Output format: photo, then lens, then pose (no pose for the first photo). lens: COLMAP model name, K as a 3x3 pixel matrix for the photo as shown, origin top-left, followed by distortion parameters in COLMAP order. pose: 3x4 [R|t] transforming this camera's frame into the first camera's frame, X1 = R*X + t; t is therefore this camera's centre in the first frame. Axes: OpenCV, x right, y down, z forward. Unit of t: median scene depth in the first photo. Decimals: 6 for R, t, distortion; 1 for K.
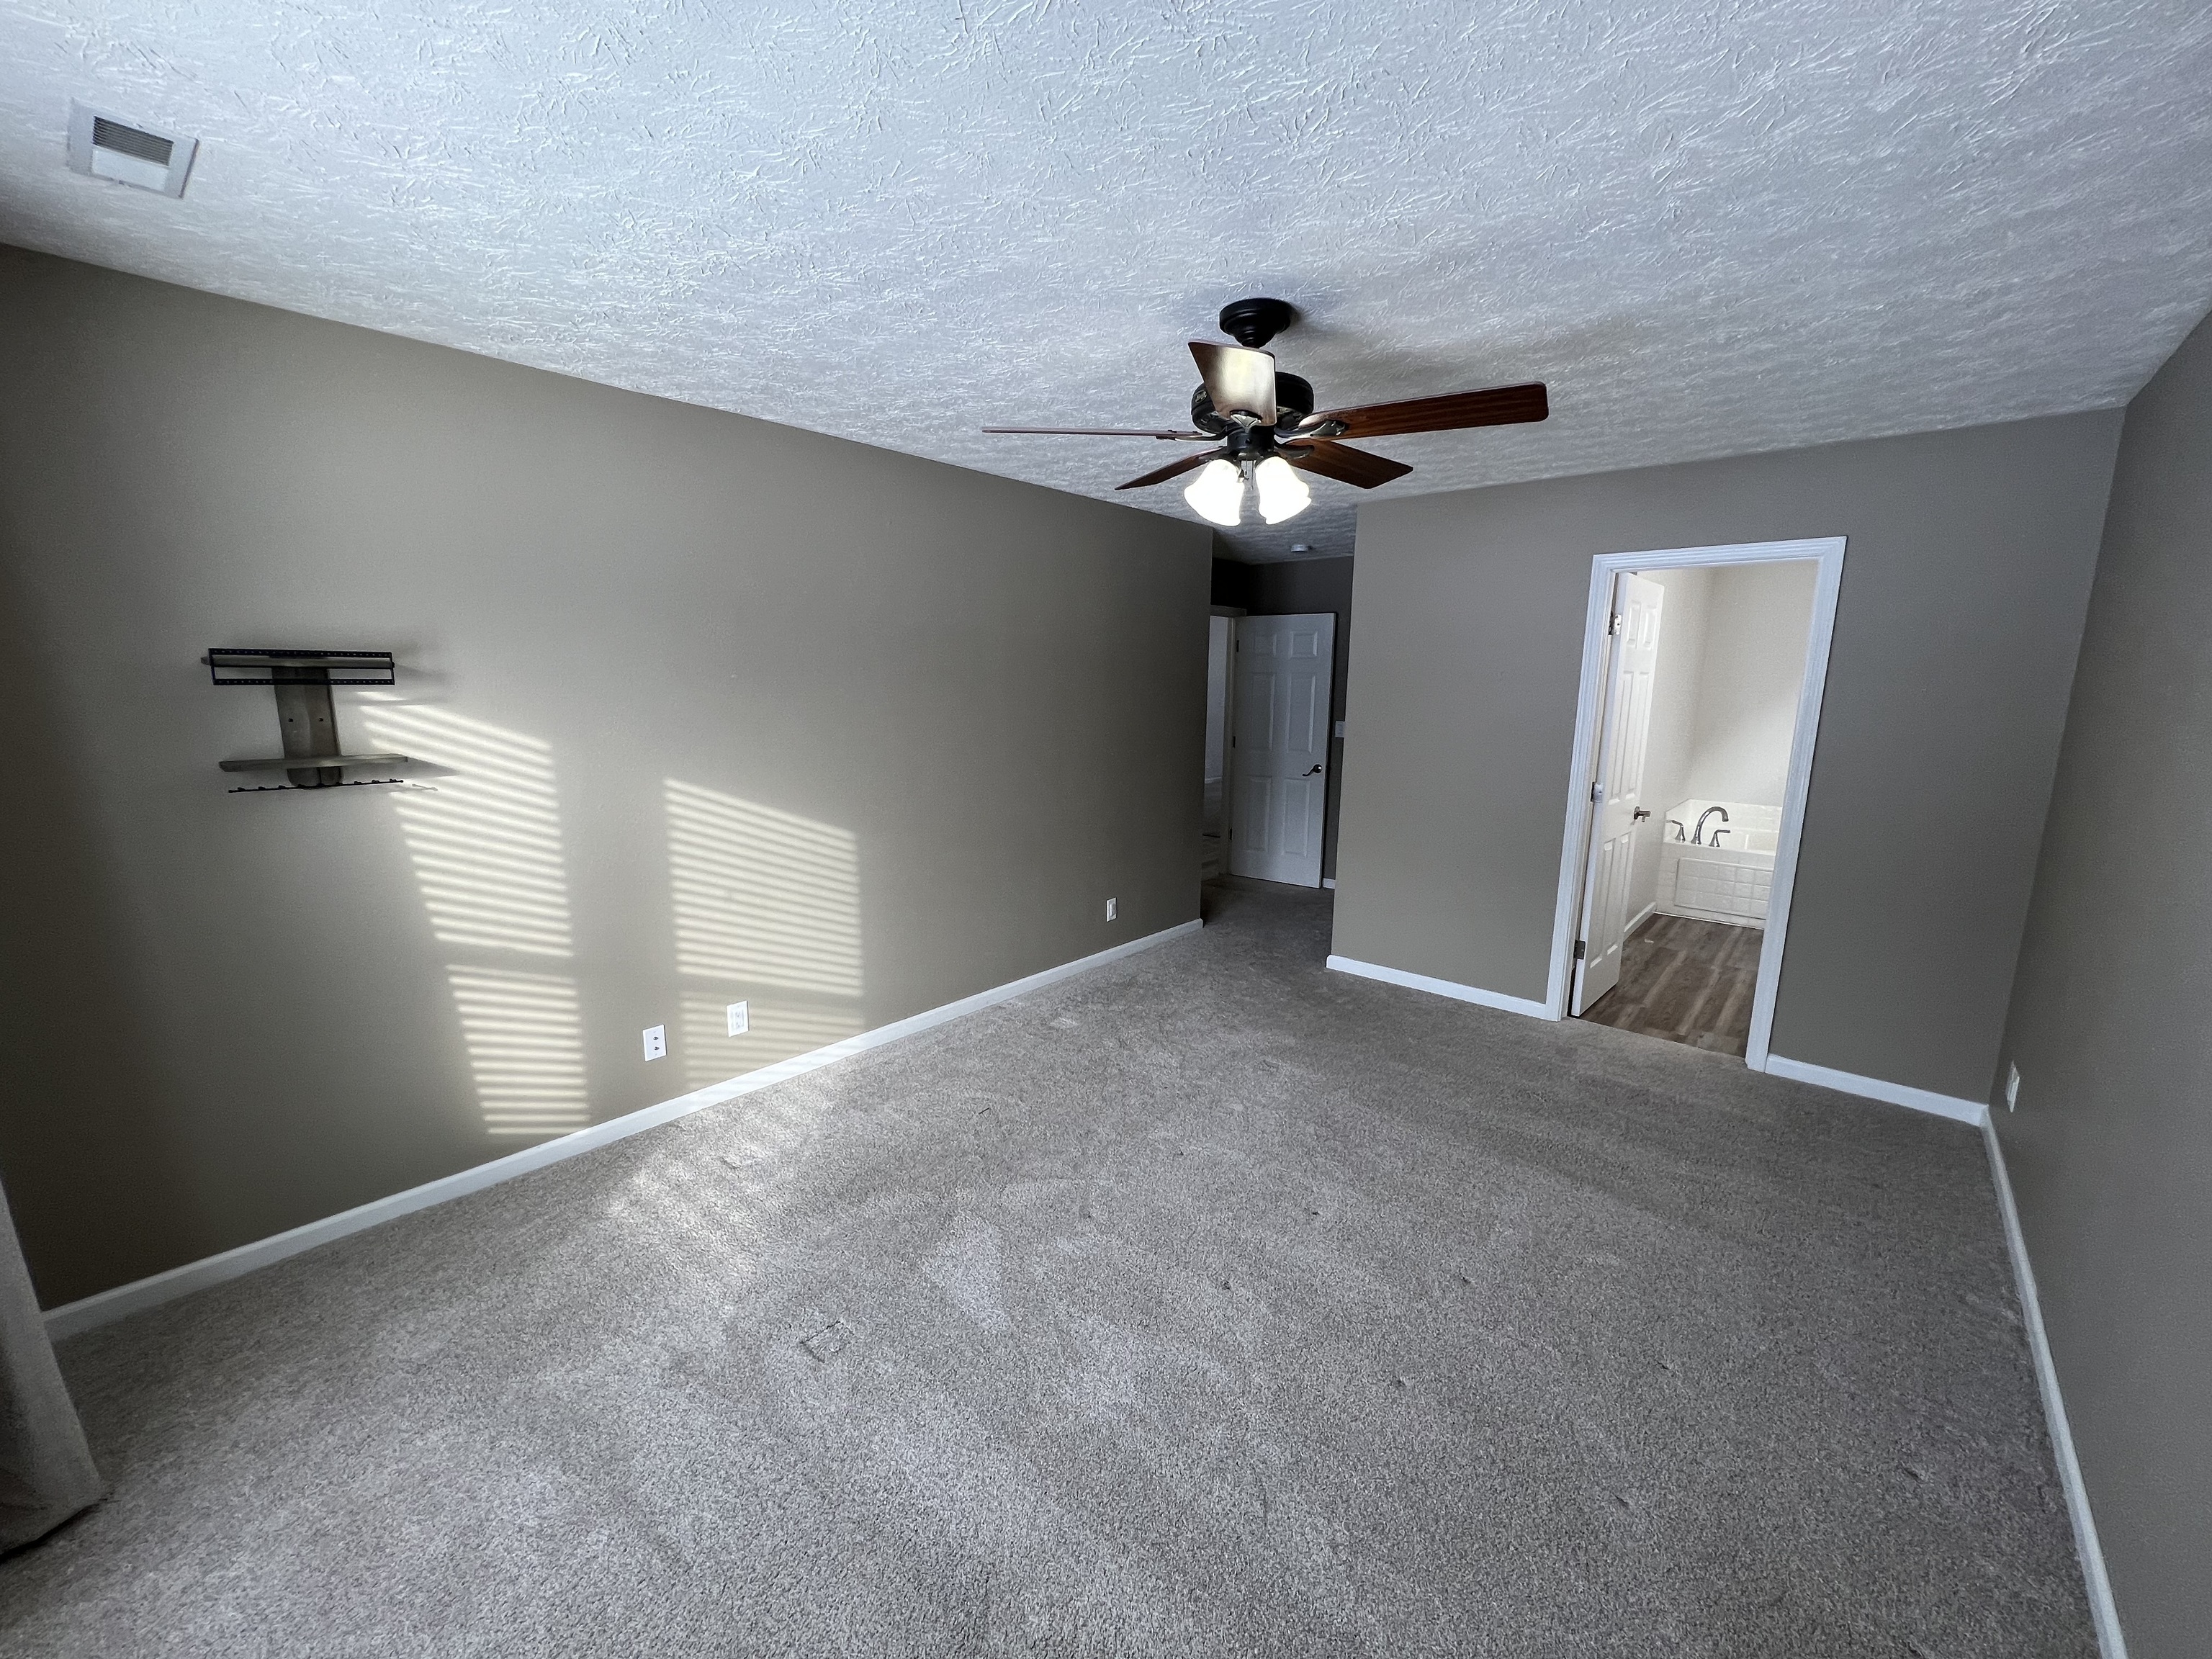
lens RADIAL K [[885.5, 0, 1103.5], [0, 885.5, 836.1], [0, 0, 1]] dist [-0.012619, 0.000273]
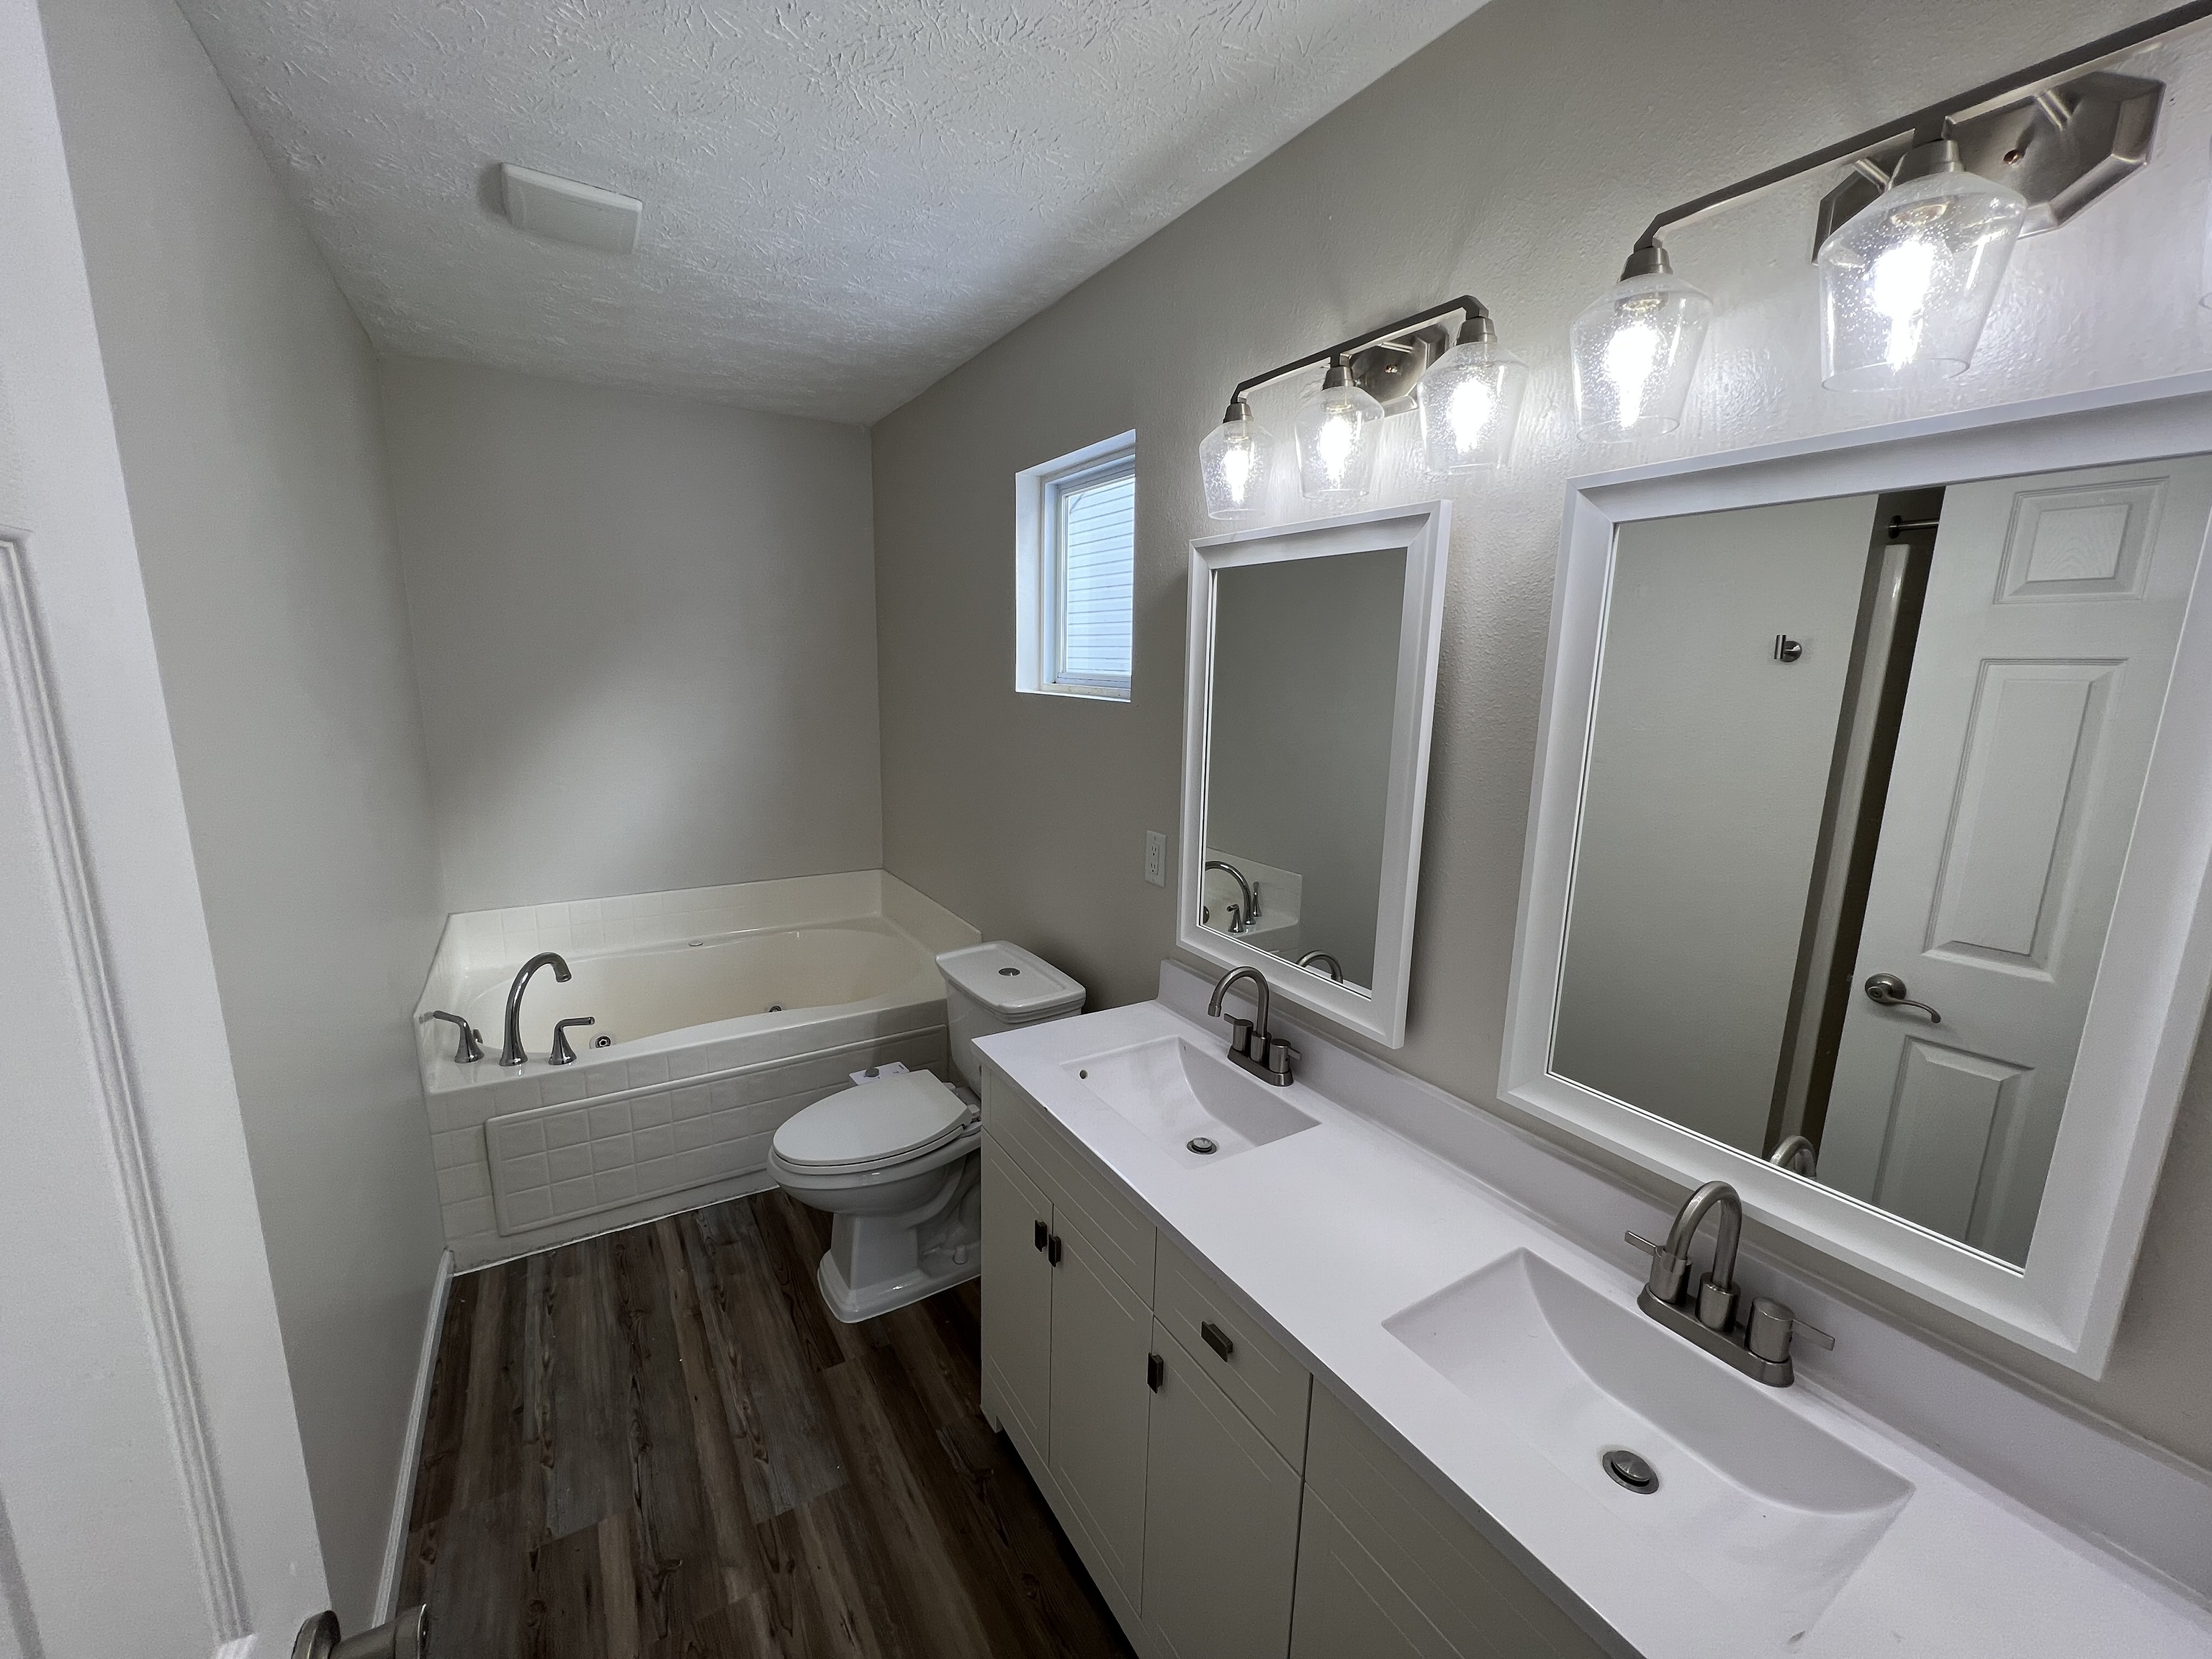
lens RADIAL K [[885.5, 0, 1100.5], [0, 885.5, 829.0], [0, 0, 1]] dist [-0.012619, 0.000273]
pose [[0.305673, -0.187490, 0.933494, 0.411957], [0.155464, 0.977091, 0.145340, -0.107934], [-0.939359, 0.100699, 0.327818, 0.624050]]
